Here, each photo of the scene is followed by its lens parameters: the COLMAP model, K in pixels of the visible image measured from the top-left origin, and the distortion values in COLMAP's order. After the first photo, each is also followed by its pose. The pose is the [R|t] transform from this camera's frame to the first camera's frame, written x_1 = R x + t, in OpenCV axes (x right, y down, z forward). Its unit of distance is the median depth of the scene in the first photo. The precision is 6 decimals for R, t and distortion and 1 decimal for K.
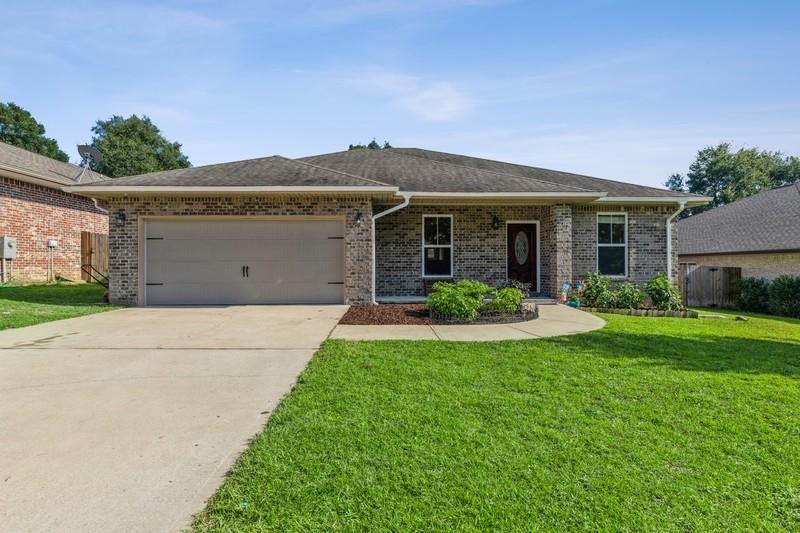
lens RADIAL K [[384.6, 0, 400.4], [0, 384.6, 264.6], [0, 0, 1]] dist [-0.017111, 0.000584]
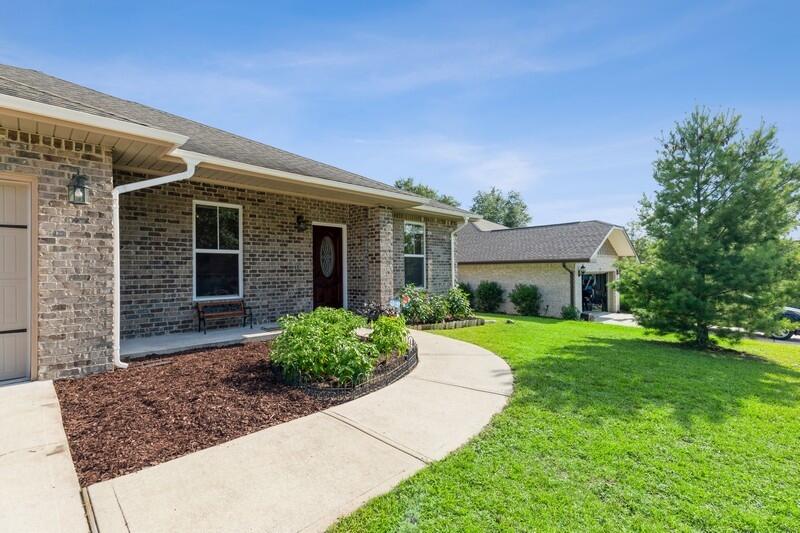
lens RADIAL K [[358.3, 0, 379.7], [0, 358.3, 266.0], [0, 0, 1]] dist [0.006509, -0.003574]
pose [[0.729744, 0.001876, 0.683718, -0.129132], [0.005236, 0.999952, -0.008333, -0.018470], [-0.683701, 0.009660, 0.729699, 0.407898]]
